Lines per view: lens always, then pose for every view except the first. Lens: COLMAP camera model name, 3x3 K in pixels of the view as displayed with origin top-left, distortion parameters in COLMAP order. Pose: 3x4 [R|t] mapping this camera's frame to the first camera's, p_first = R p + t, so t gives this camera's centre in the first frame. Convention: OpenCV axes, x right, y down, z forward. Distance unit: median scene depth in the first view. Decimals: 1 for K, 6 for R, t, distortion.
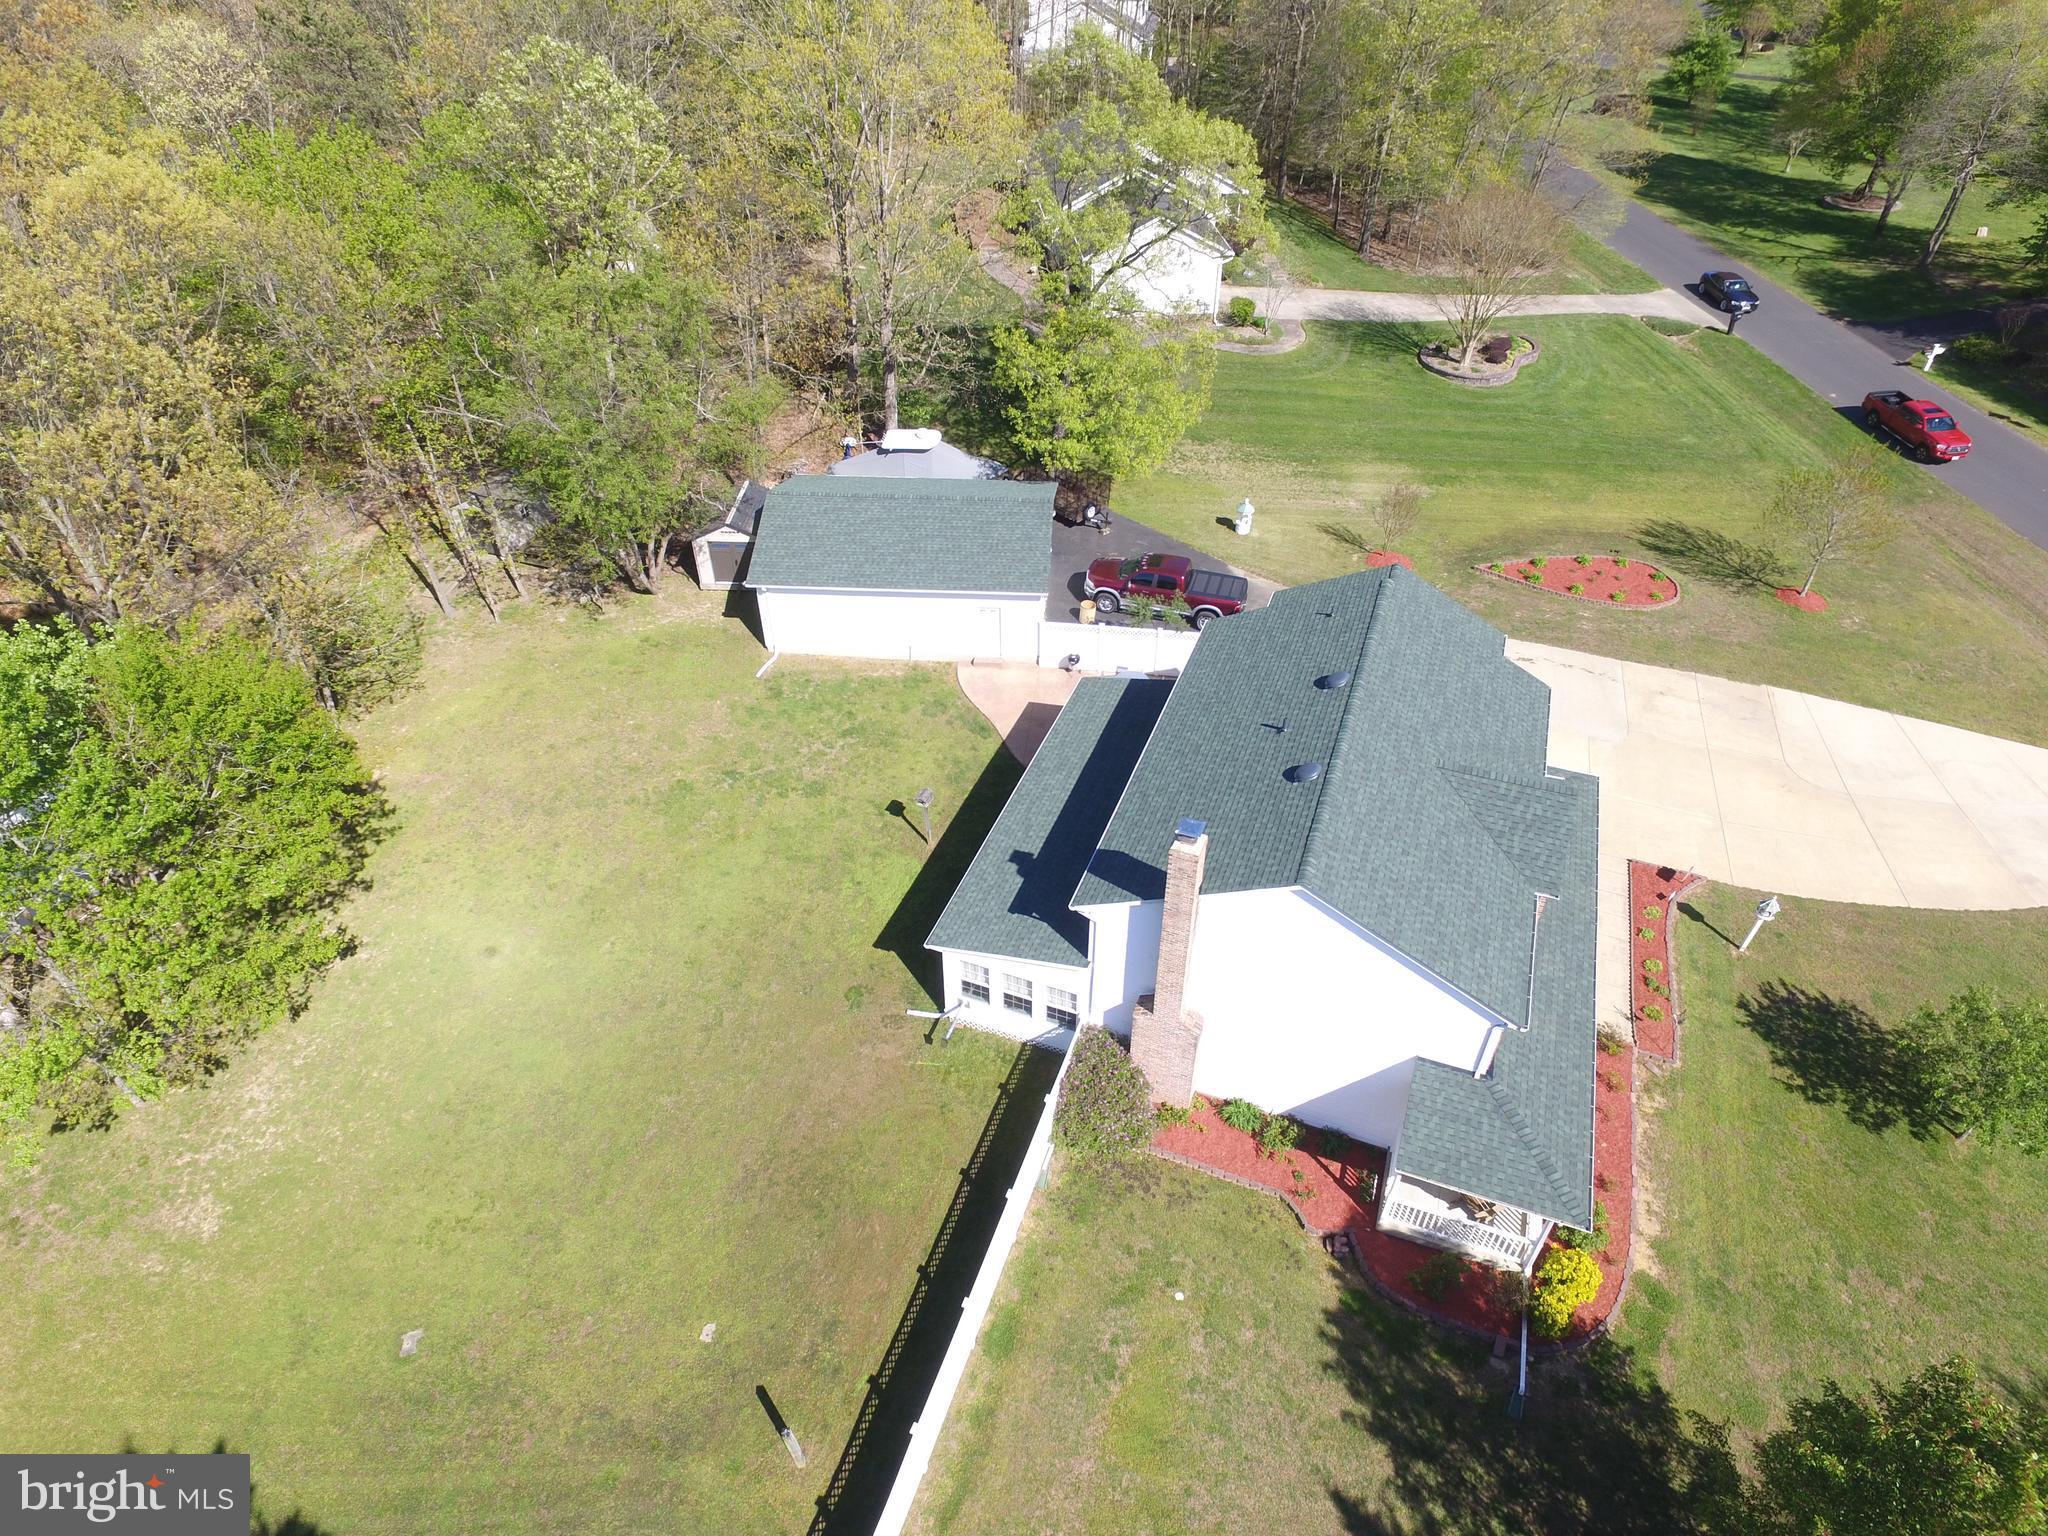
lens RADIAL K [[1200.7, 0, 1020.2], [0, 1200.7, 765.0], [0, 0, 1]] dist [-0.005834, 0.013160]
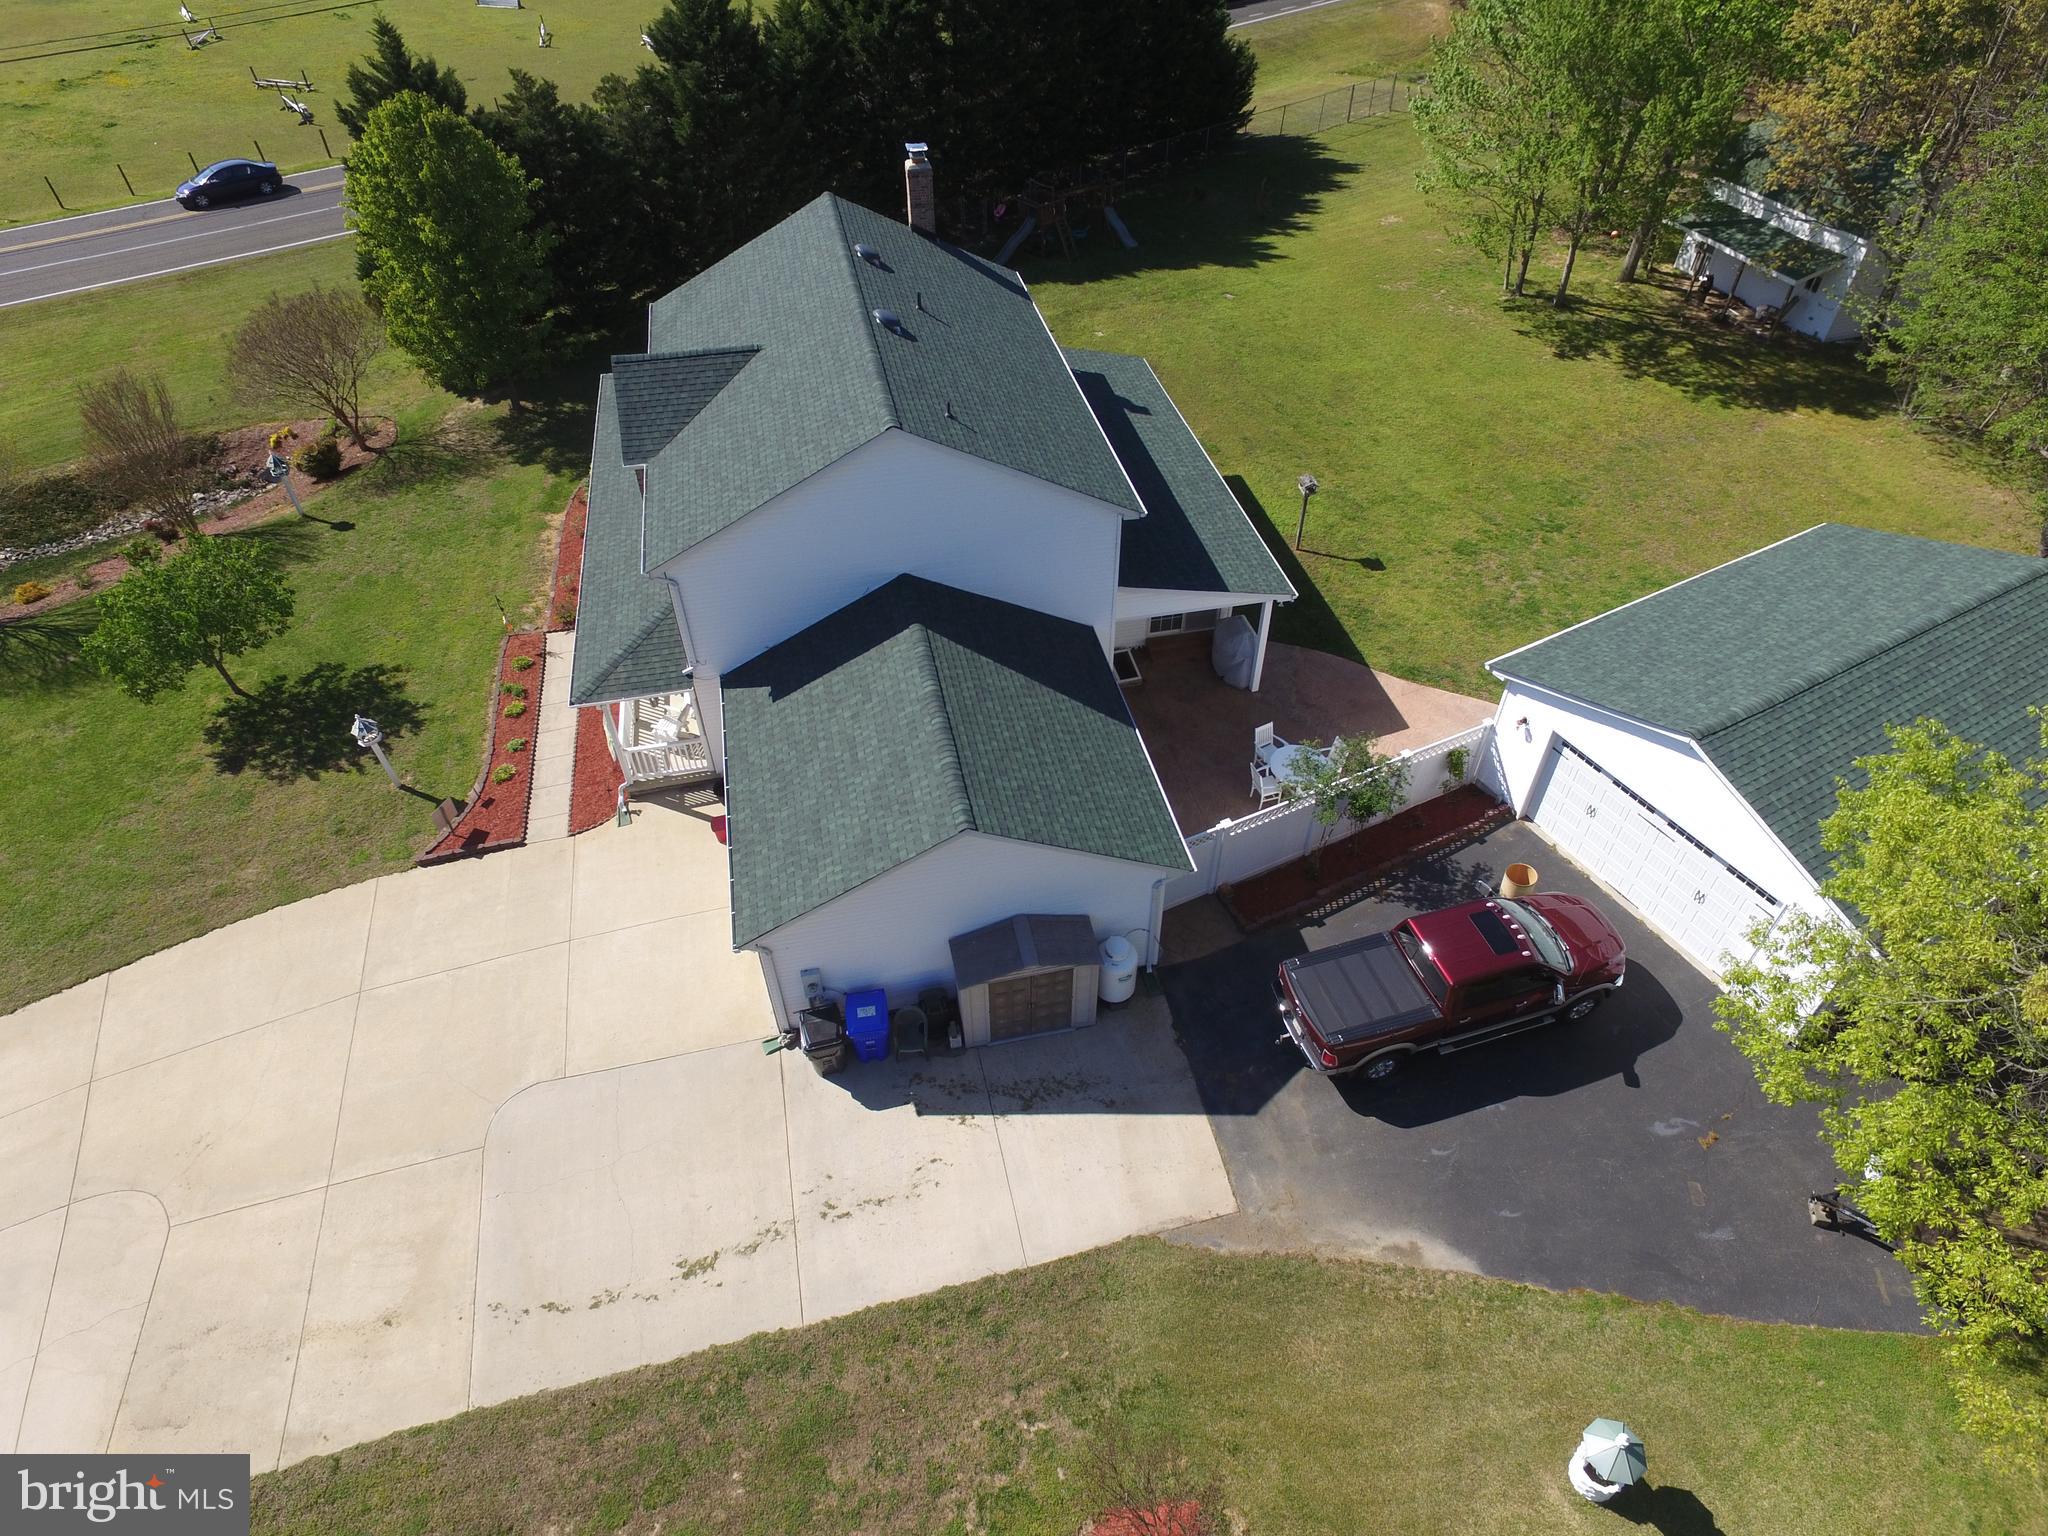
lens RADIAL K [[1187.7, 0, 1014.6], [0, 1187.7, 768.7], [0, 0, 1]] dist [-0.005502, 0.010780]
pose [[-0.837494, 0.390115, -0.382641, 0.491845], [-0.343248, 0.169283, 0.923864, -0.635744], [0.425188, 0.905071, -0.007867, 1.030349]]
